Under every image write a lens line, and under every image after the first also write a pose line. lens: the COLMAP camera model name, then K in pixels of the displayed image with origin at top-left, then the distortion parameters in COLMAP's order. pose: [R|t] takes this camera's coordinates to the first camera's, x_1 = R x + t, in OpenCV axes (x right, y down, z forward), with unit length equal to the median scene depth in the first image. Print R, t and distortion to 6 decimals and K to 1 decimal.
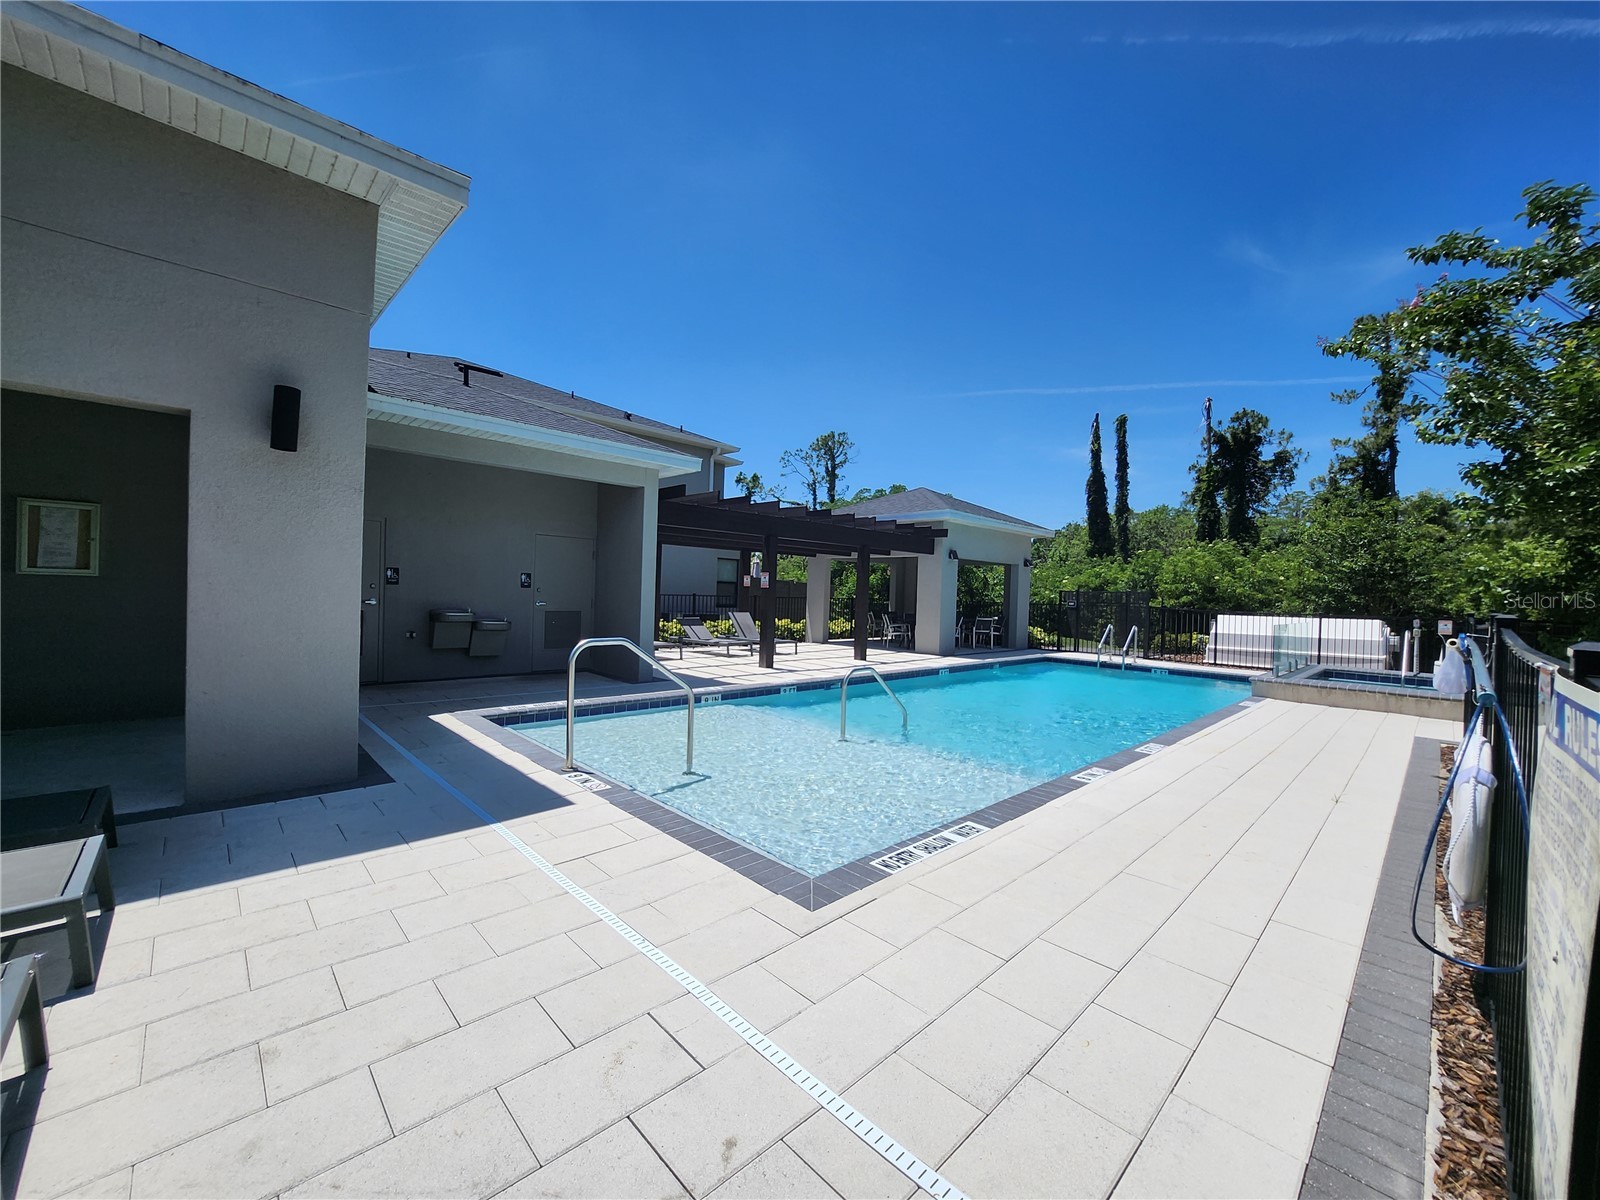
lens RADIAL K [[641.9, 0, 802.3], [0, 641.9, 613.6], [0, 0, 1]] dist [-0.018660, -0.000071]
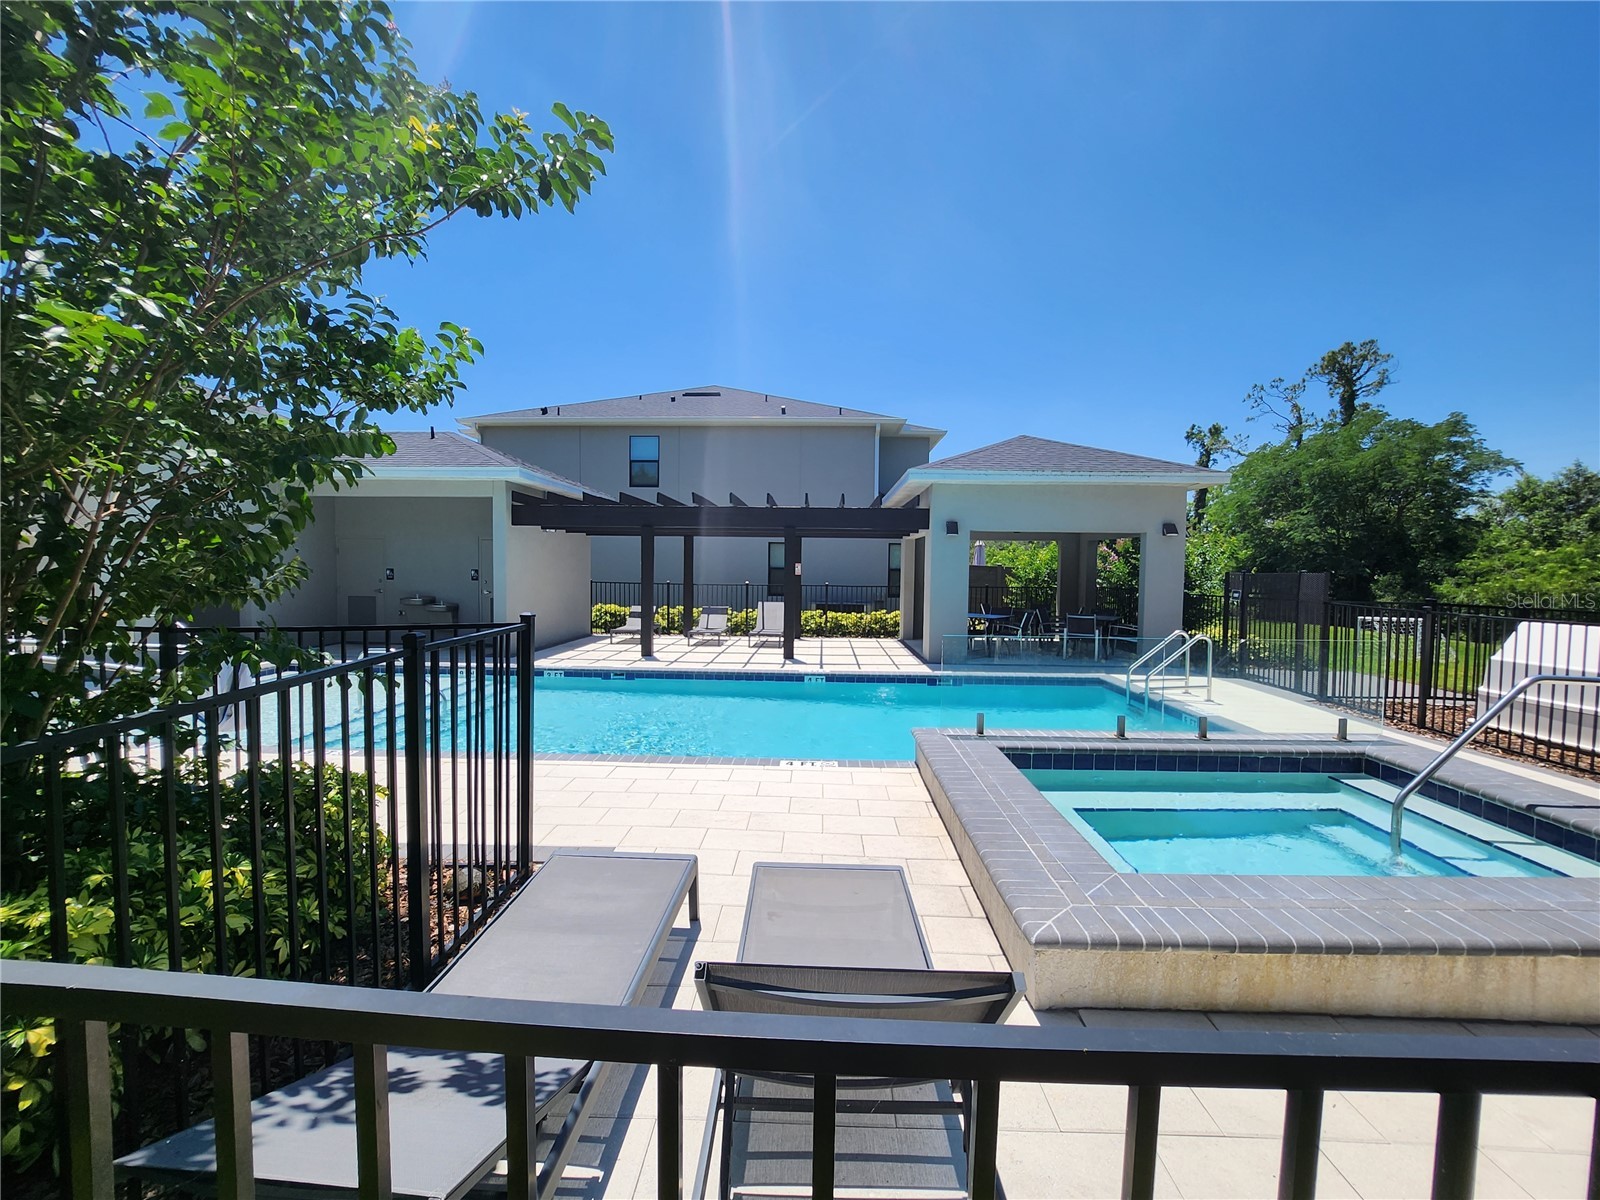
lens RADIAL K [[682.3, 0, 793.9], [0, 682.3, 605.8], [0, 0, 1]] dist [-0.023138, 0.002957]
pose [[0.689973, 0.014613, -0.723687, 0.577904], [-0.013280, 0.999883, 0.007528, -0.004064], [0.723713, 0.004416, 0.690087, 0.279427]]
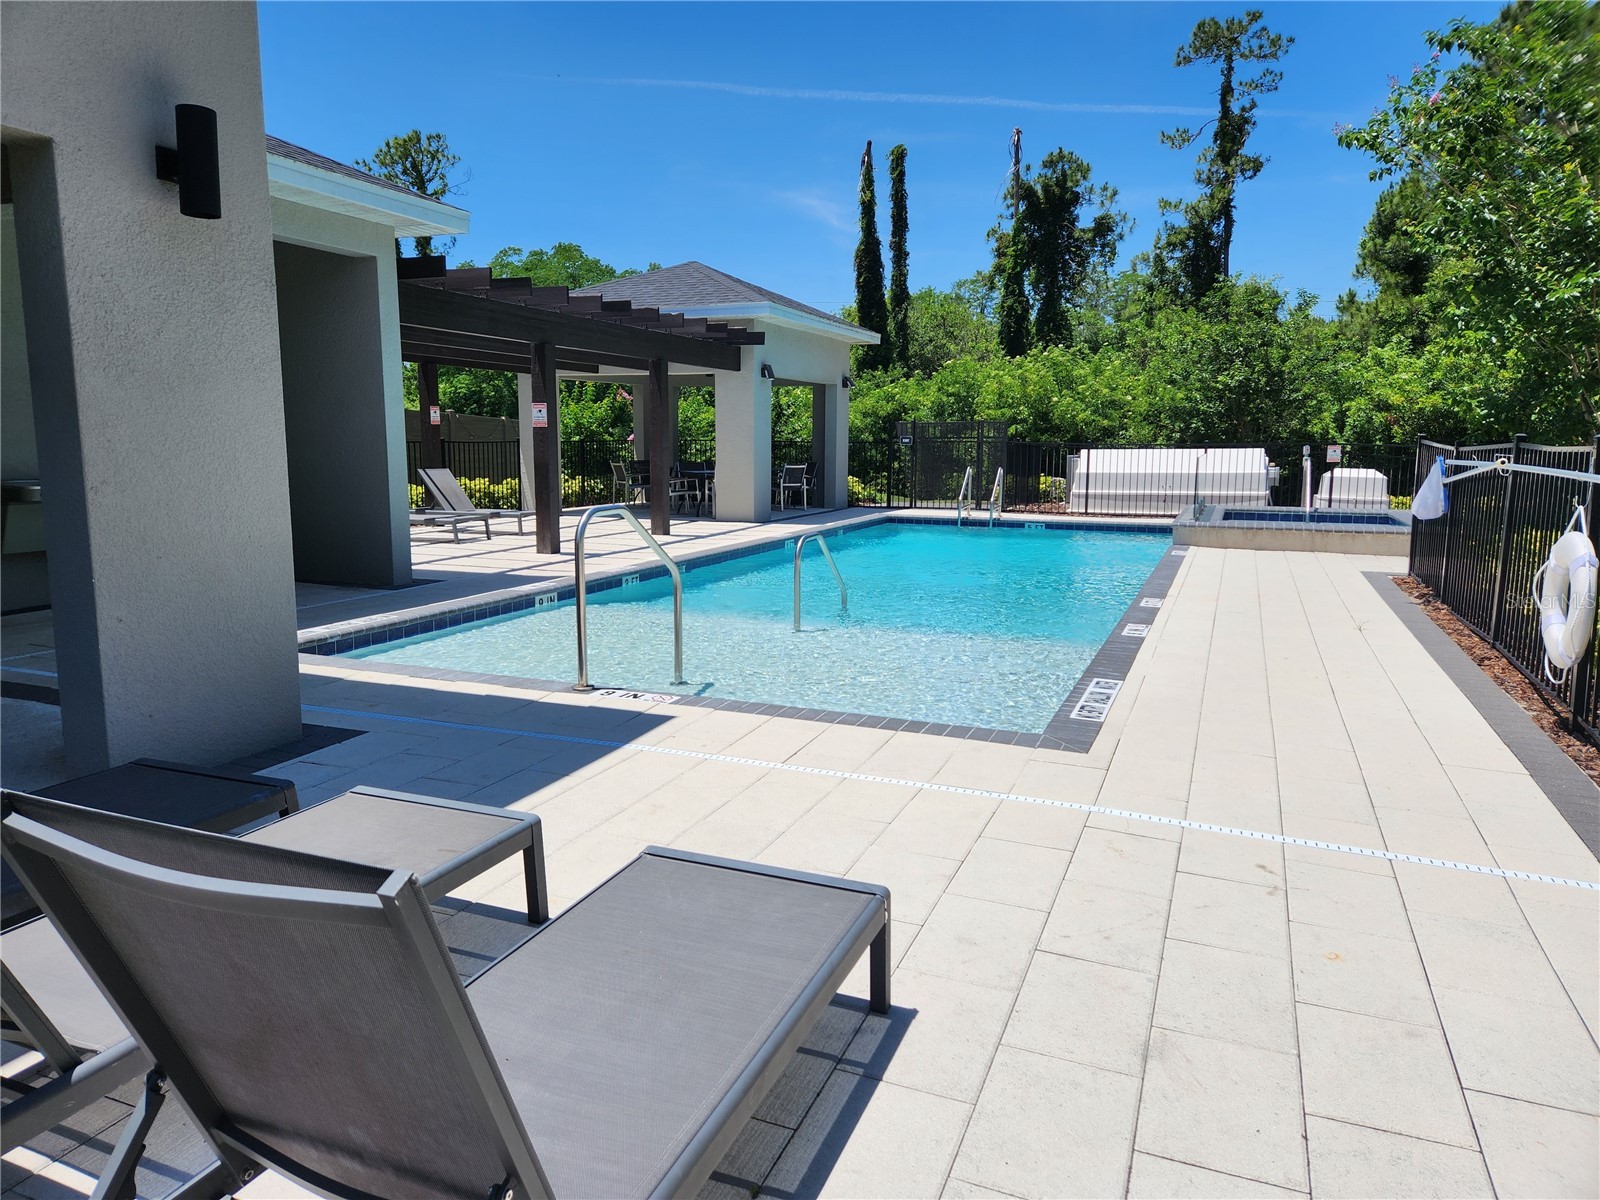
lens RADIAL K [[1061.0, 0, 797.4], [0, 1061.0, 604.7], [0, 0, 1]] dist [0.061808, -0.006317]
pose [[0.918739, -0.086315, 0.385316, -0.159425], [0.034804, 0.989719, 0.138724, -0.002804], [-0.393329, -0.114040, 0.912298, -0.051460]]
